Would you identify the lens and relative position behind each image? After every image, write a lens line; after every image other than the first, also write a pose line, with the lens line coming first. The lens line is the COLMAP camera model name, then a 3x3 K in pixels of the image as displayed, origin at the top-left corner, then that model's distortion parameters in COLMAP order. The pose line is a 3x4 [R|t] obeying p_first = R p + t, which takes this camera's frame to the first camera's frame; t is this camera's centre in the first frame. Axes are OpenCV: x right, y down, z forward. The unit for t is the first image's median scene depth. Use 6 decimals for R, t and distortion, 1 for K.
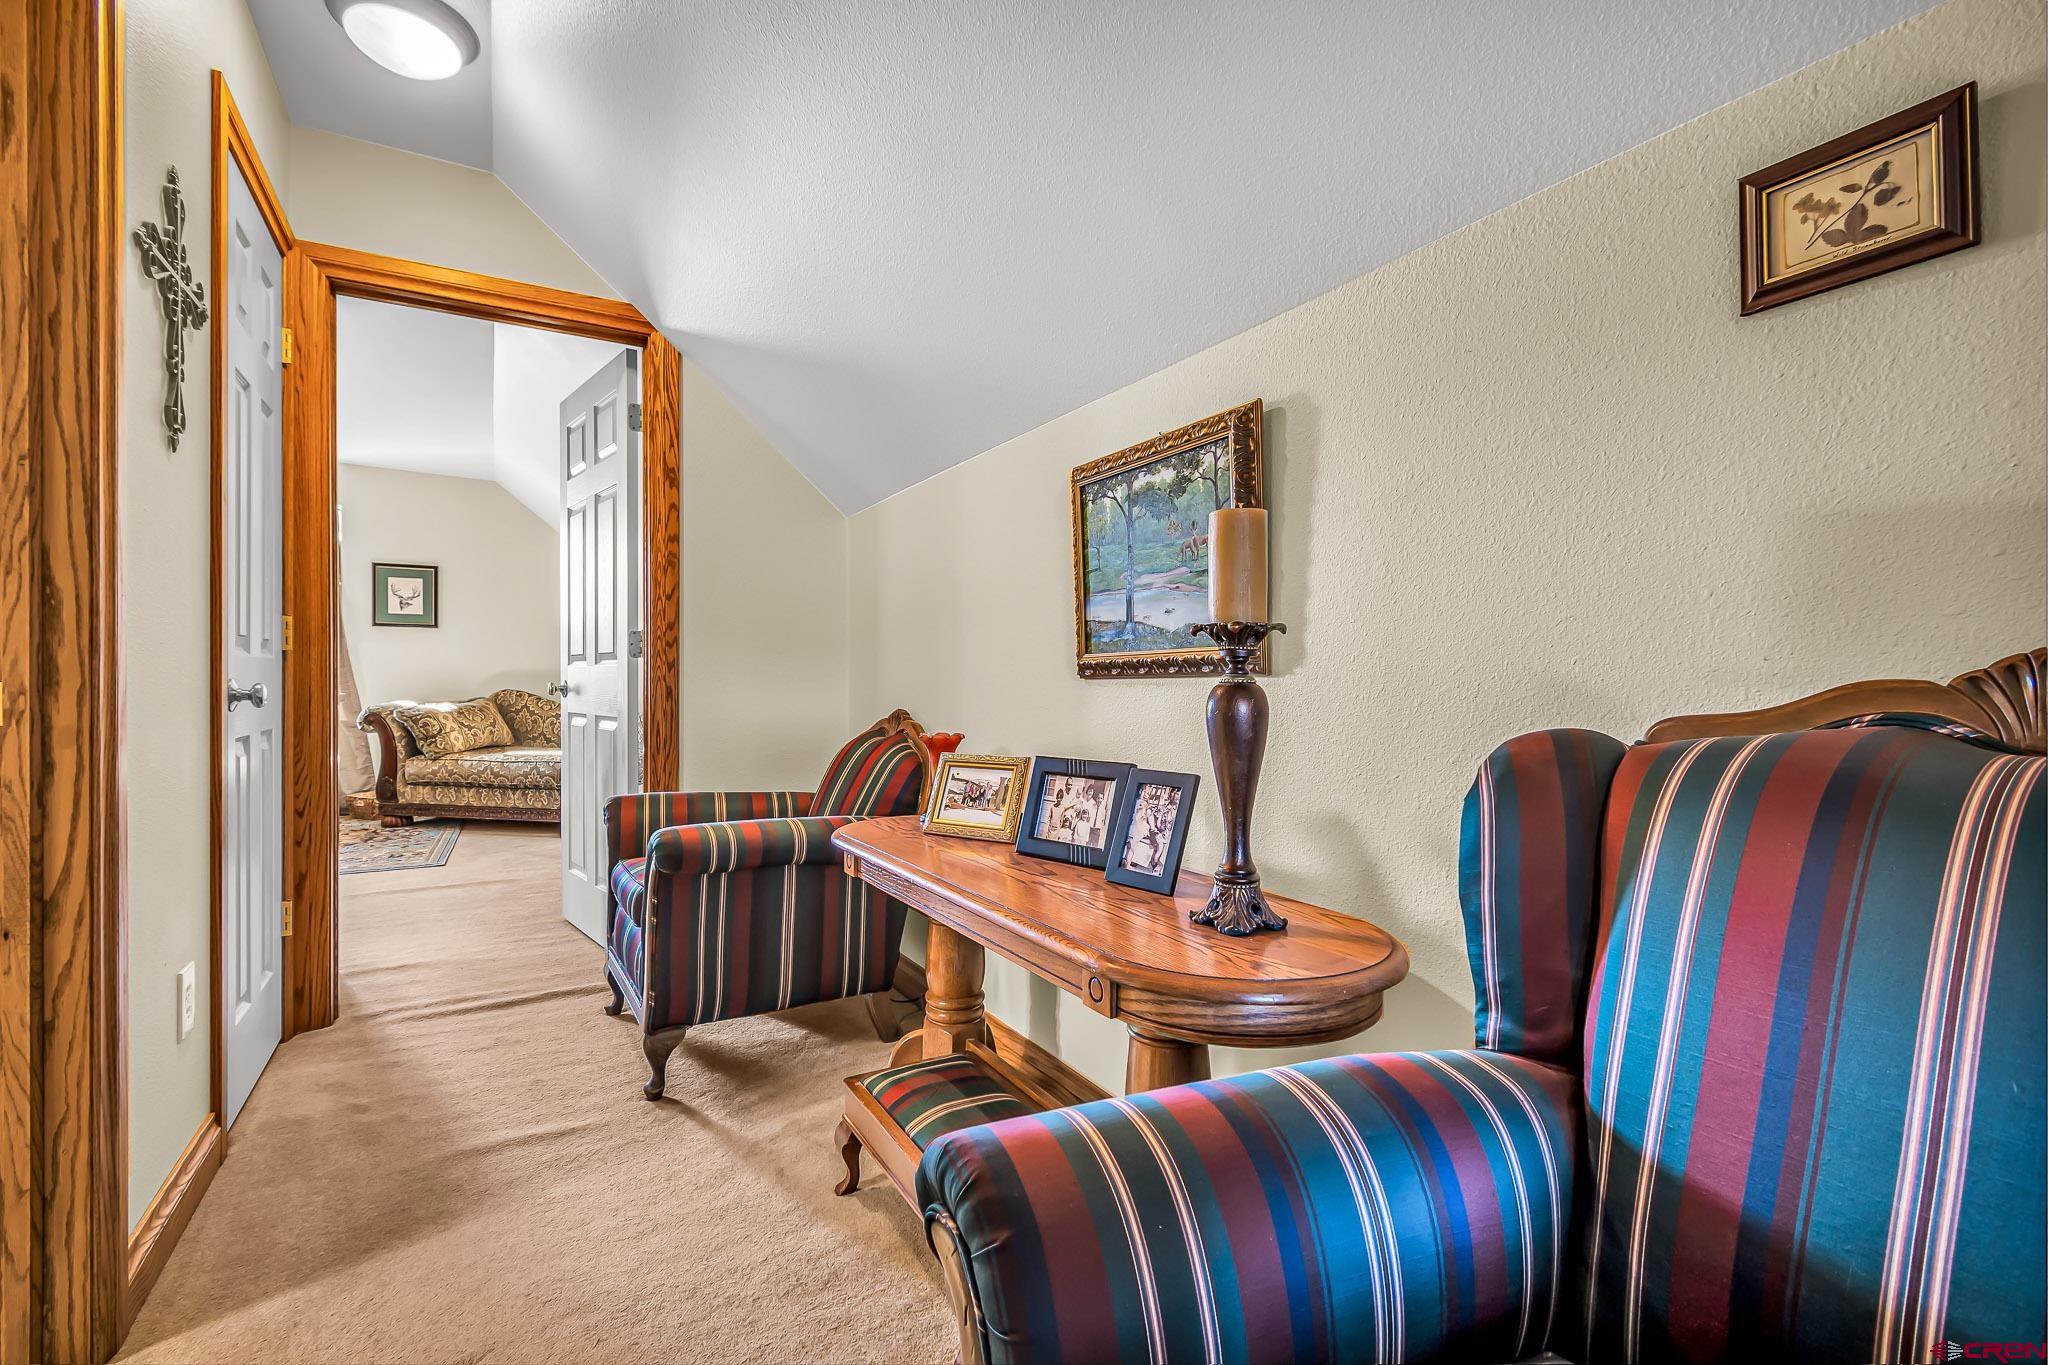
lens RADIAL K [[925.6, 0, 1031.2], [0, 925.6, 688.0], [0, 0, 1]] dist [0.005873, -0.000096]
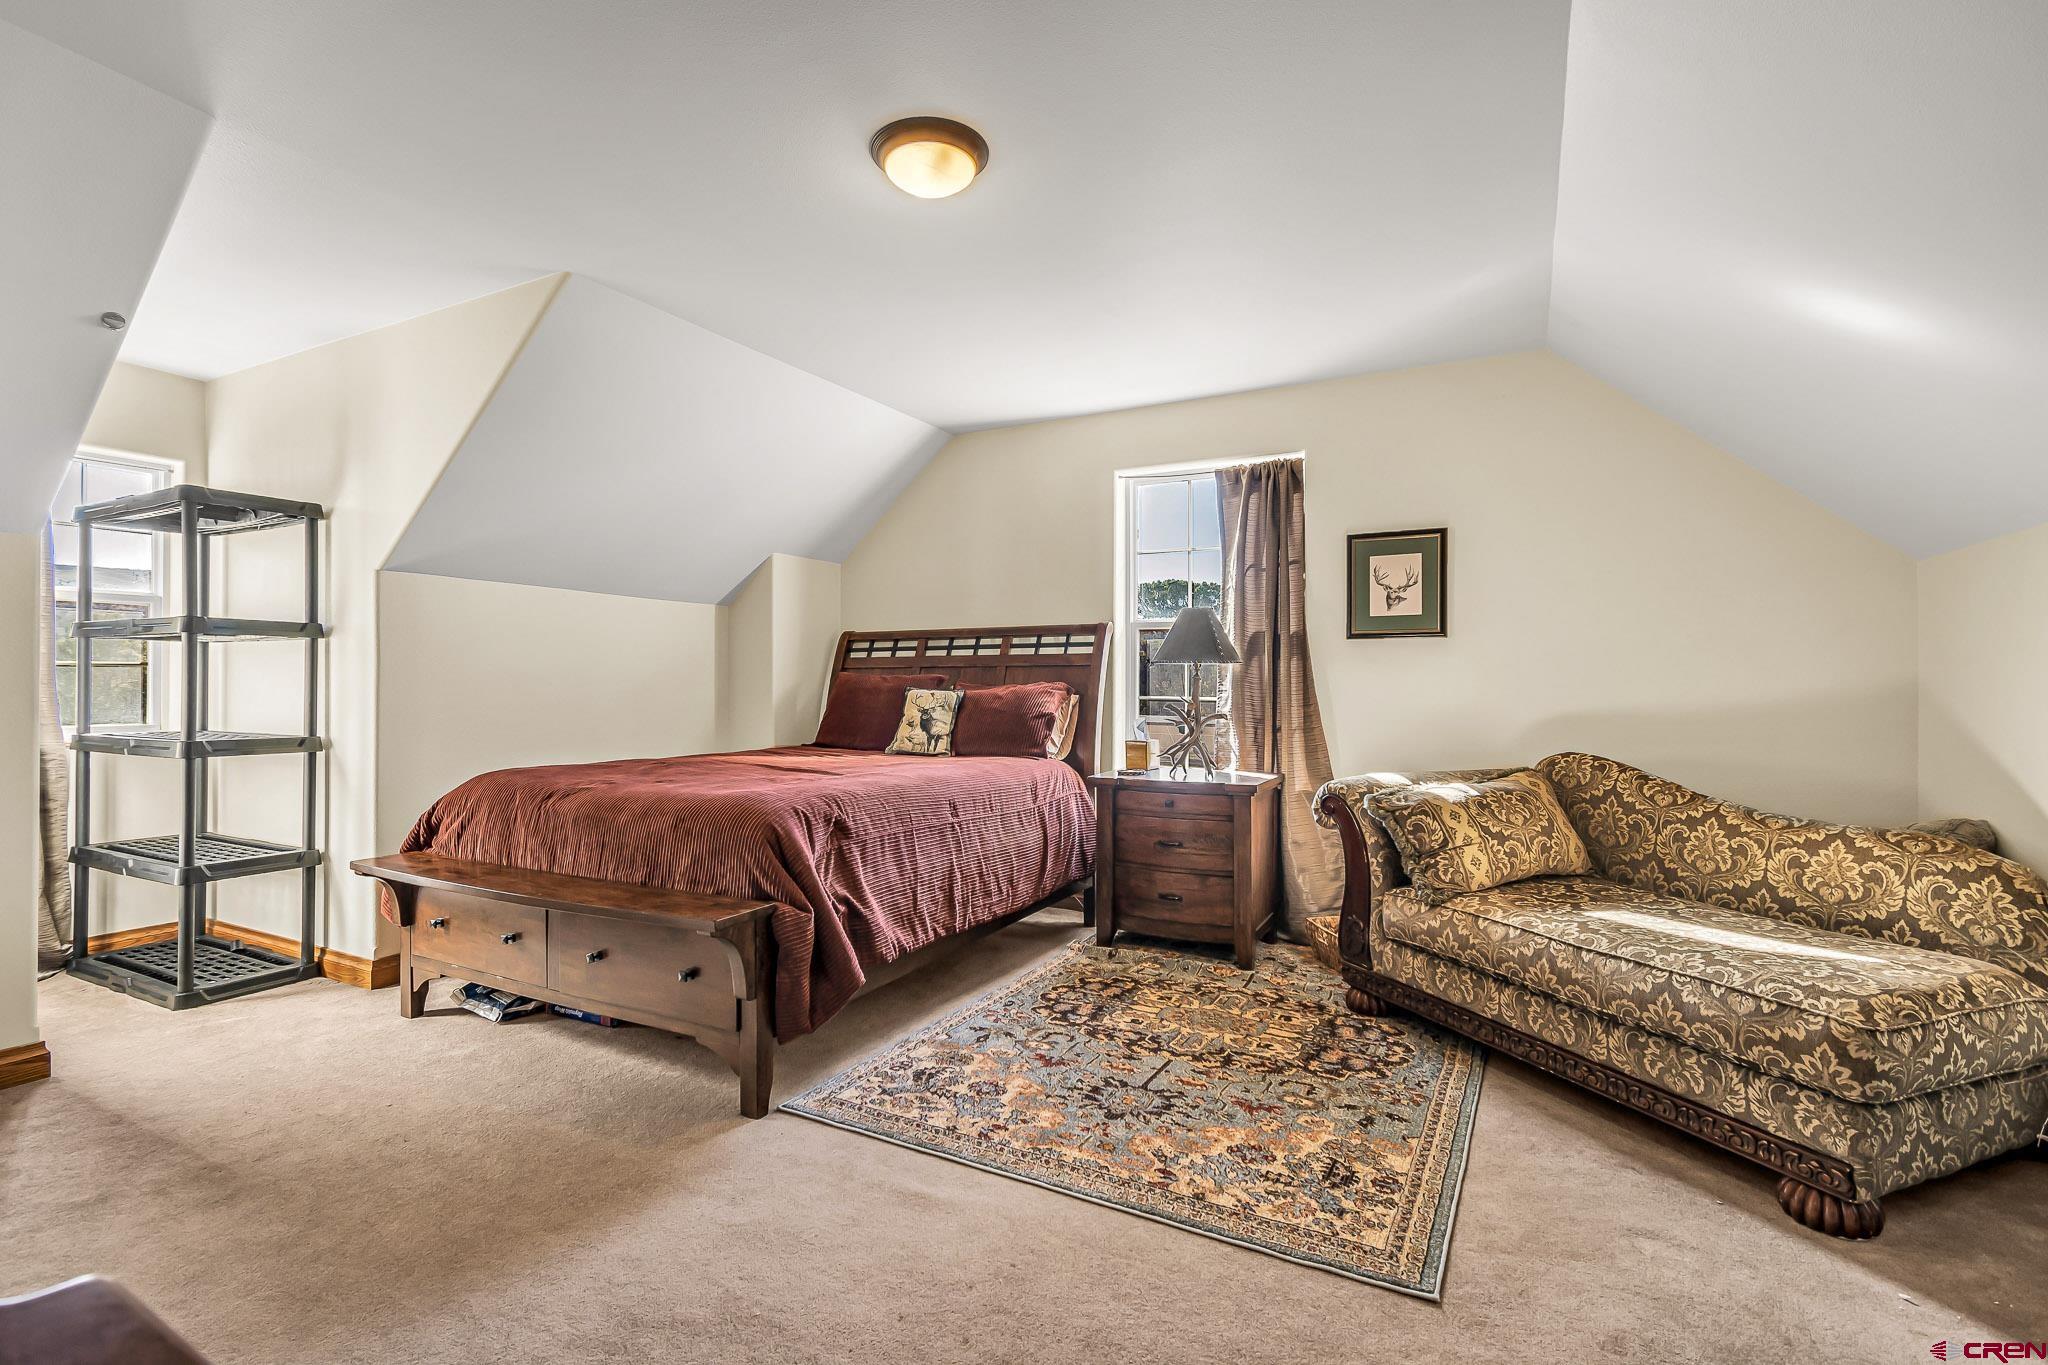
lens RADIAL K [[925.6, 0, 1014.5], [0, 925.6, 683.3], [0, 0, 1]] dist [0.005873, -0.000096]
pose [[0.521240, -0.003795, -0.853402, -0.332177], [-0.001021, 0.999987, -0.005071, -0.037257], [0.853410, 0.003515, 0.521229, 0.543186]]
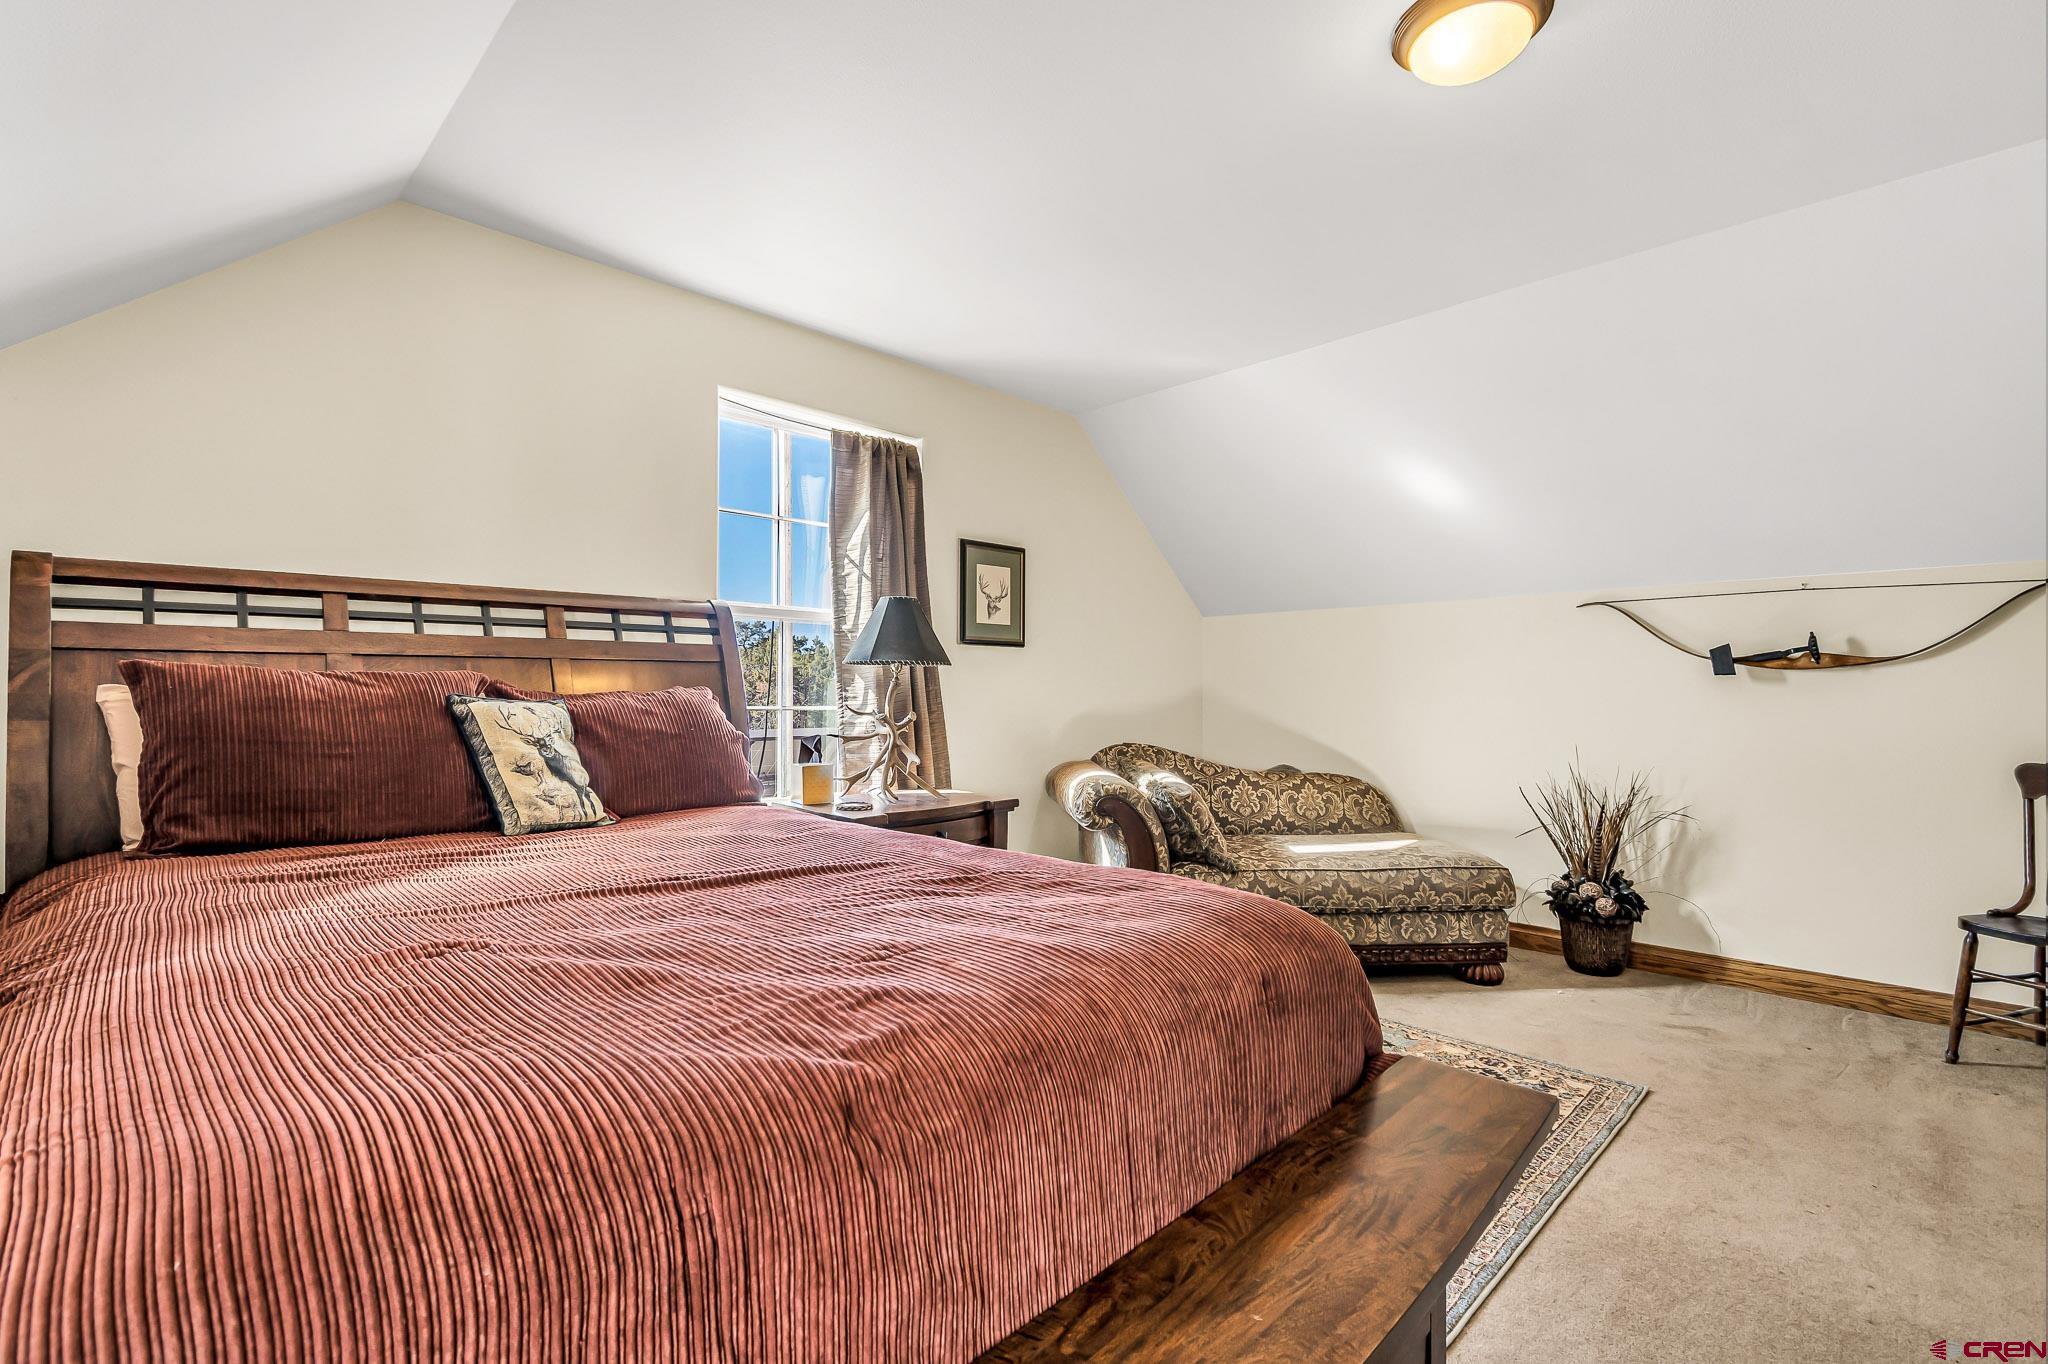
lens RADIAL K [[925.6, 0, 1007.0], [0, 925.6, 685.8], [0, 0, 1]] dist [0.005873, -0.000096]
pose [[0.968594, -0.004404, 0.248607, -0.918530], [0.006641, 0.999945, -0.008161, -0.037693], [-0.248558, 0.009555, 0.968570, 0.450752]]
